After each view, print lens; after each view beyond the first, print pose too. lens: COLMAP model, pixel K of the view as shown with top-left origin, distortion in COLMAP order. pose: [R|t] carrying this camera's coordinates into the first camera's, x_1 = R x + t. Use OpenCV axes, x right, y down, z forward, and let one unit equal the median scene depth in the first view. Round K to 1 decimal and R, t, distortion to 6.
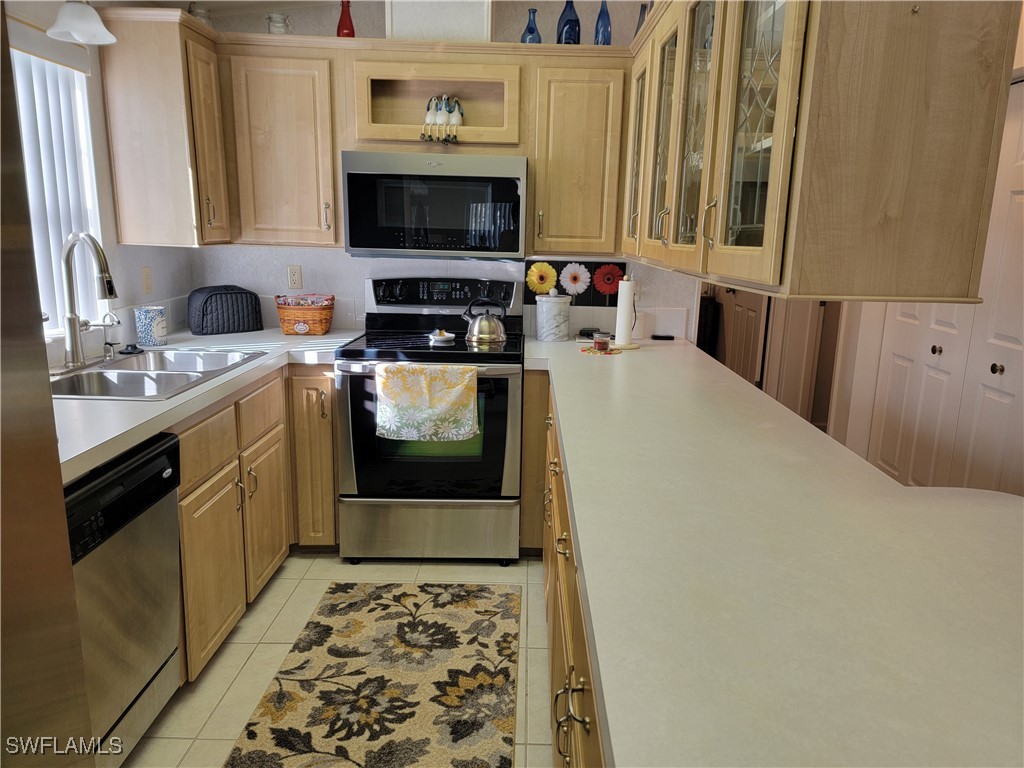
lens RADIAL K [[706.1, 0, 521.5], [0, 706.1, 377.8], [0, 0, 1]] dist [0.082990, -0.066809]
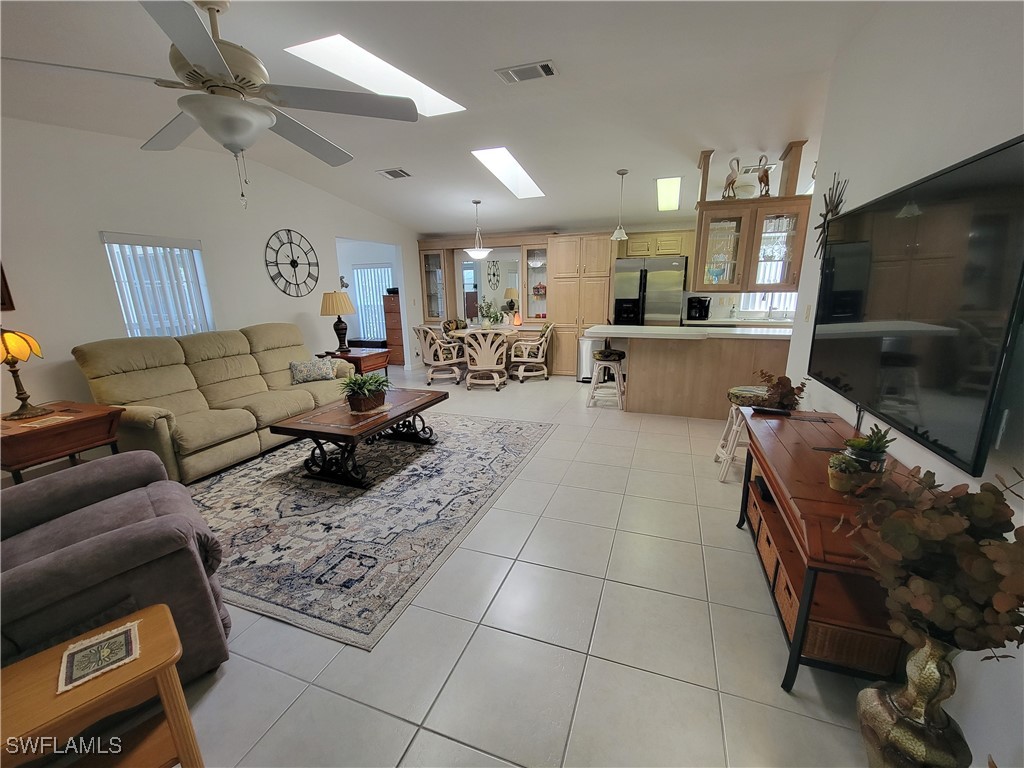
lens RADIAL K [[418.3, 0, 512.0], [0, 418.3, 399.0], [0, 0, 1]] dist [-0.009673, 0.003868]
pose [[-0.335681, 0.218688, -0.916239, 1.728793], [-0.185121, 0.938394, 0.291798, -0.003273], [0.923606, 0.267566, -0.274517, 0.308663]]
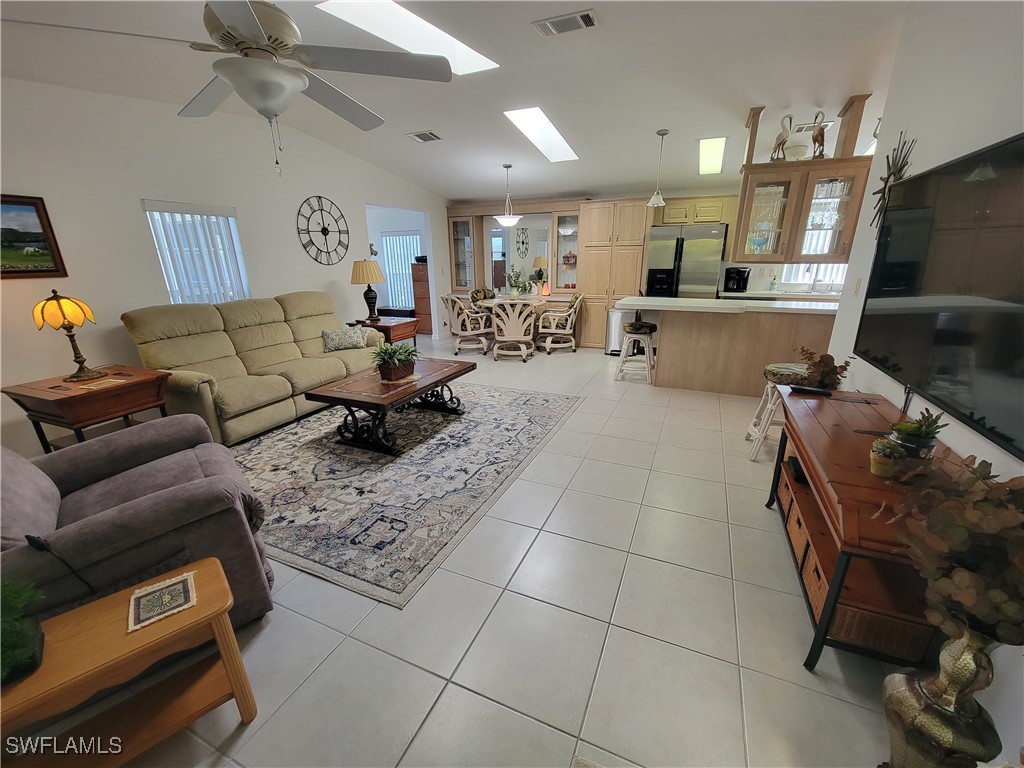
lens RADIAL K [[418.3, 0, 512.1], [0, 418.3, 399.1], [0, 0, 1]] dist [-0.009673, 0.003868]
pose [[-0.394474, 0.273518, -0.877256, 1.730158], [-0.186824, 0.910862, 0.368005, -0.005488], [0.899715, 0.309061, -0.308212, 0.301538]]
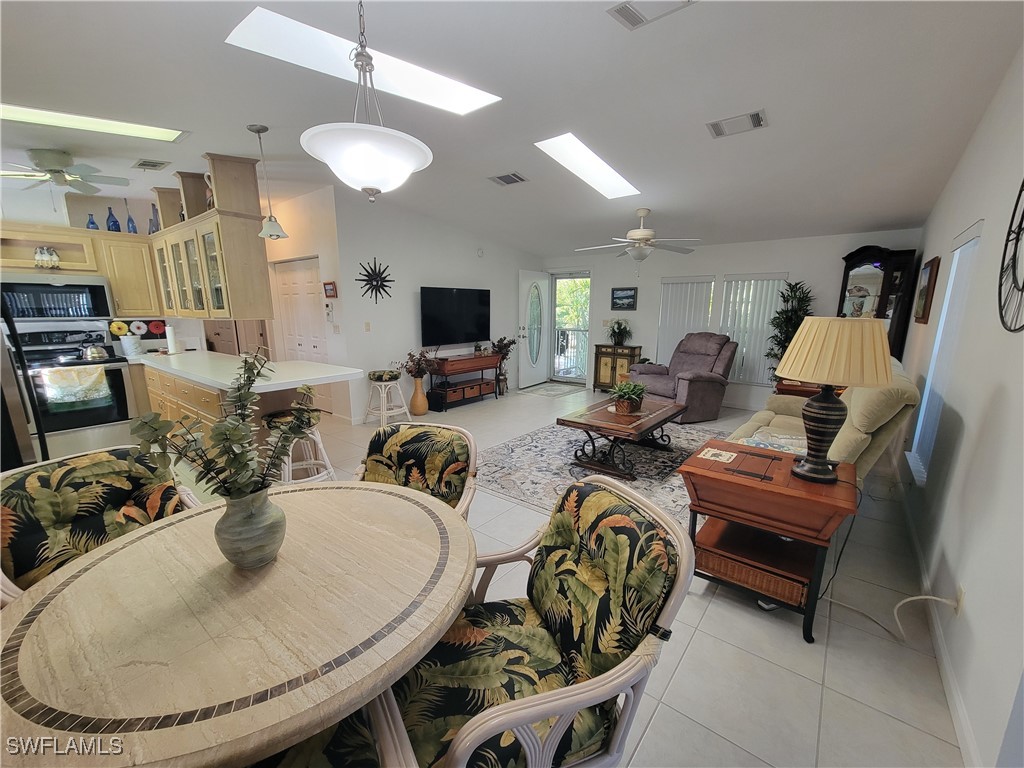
lens RADIAL K [[418.3, 0, 512.6], [0, 418.3, 400.5], [0, 0, 1]] dist [-0.009673, 0.003868]
pose [[0.616642, -0.192742, 0.763284, -0.274369], [0.175434, 0.978828, 0.105441, 0.175617], [-0.767447, 0.068886, 0.637400, -0.846848]]
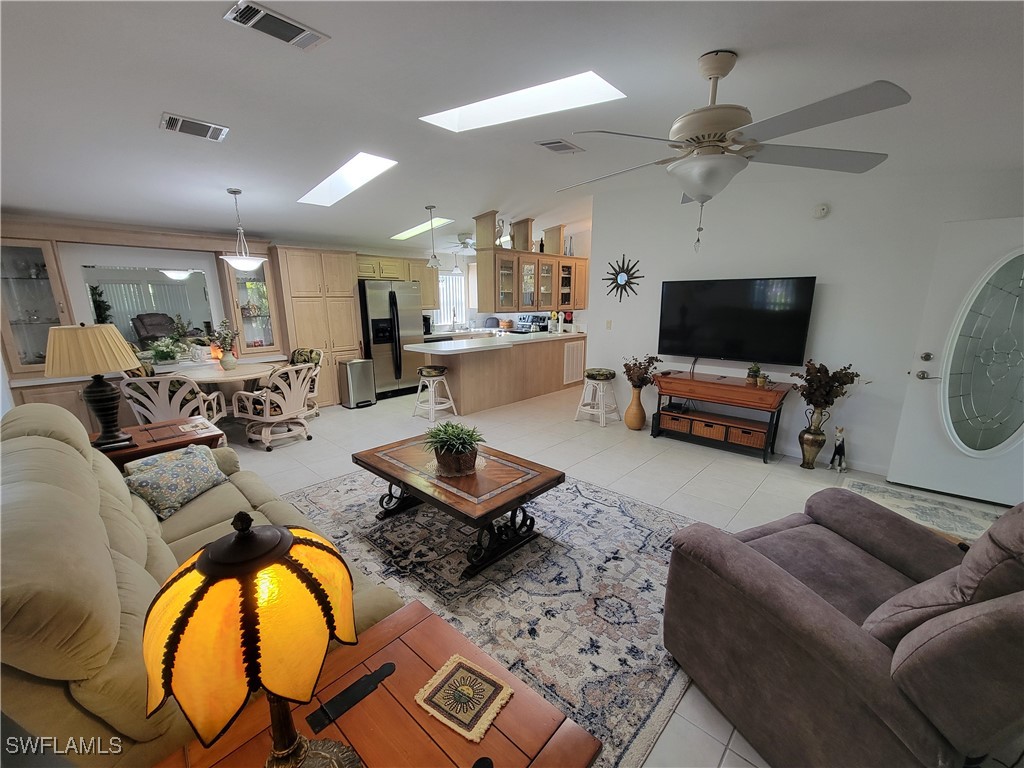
lens RADIAL K [[418.3, 0, 509.7], [0, 418.3, 400.3], [0, 0, 1]] dist [-0.009673, 0.003868]
pose [[0.737878, 0.134742, -0.661347, 1.509653], [-0.117657, 0.990546, 0.070541, 0.192399], [0.664600, 0.025761, 0.746755, -0.884285]]
